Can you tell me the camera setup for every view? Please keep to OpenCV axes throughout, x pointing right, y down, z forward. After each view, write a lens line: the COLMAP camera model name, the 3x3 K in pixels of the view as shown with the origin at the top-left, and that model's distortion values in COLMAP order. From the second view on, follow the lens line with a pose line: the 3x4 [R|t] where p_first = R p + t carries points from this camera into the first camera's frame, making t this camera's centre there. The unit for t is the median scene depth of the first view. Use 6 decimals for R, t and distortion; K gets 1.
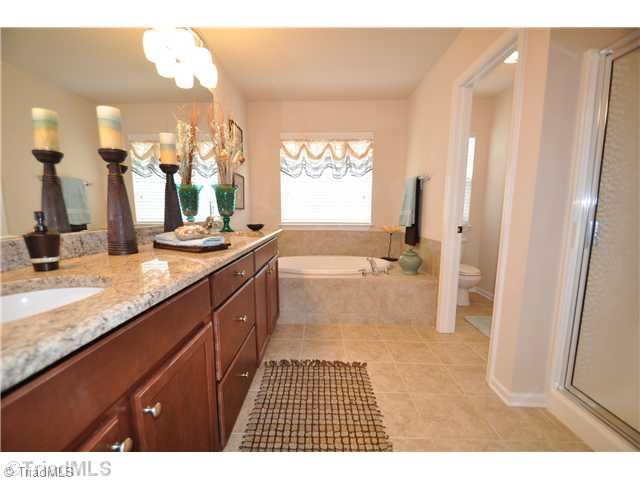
lens RADIAL K [[248.7, 0, 320.0], [0, 248.7, 240.0], [0, 0, 1]] dist [0.000527, -0.000074]
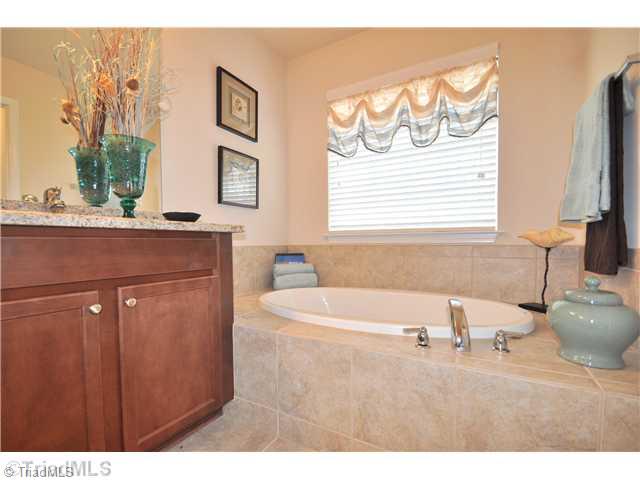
lens RADIAL K [[292.5, 0, 317.5], [0, 292.5, 244.7], [0, 0, 1]] dist [-0.019951, -0.000383]
pose [[0.877669, -0.004843, -0.479243, 0.172479], [-0.043608, 0.994994, -0.089917, 0.027096], [0.477279, 0.099817, 0.873064, 0.377196]]
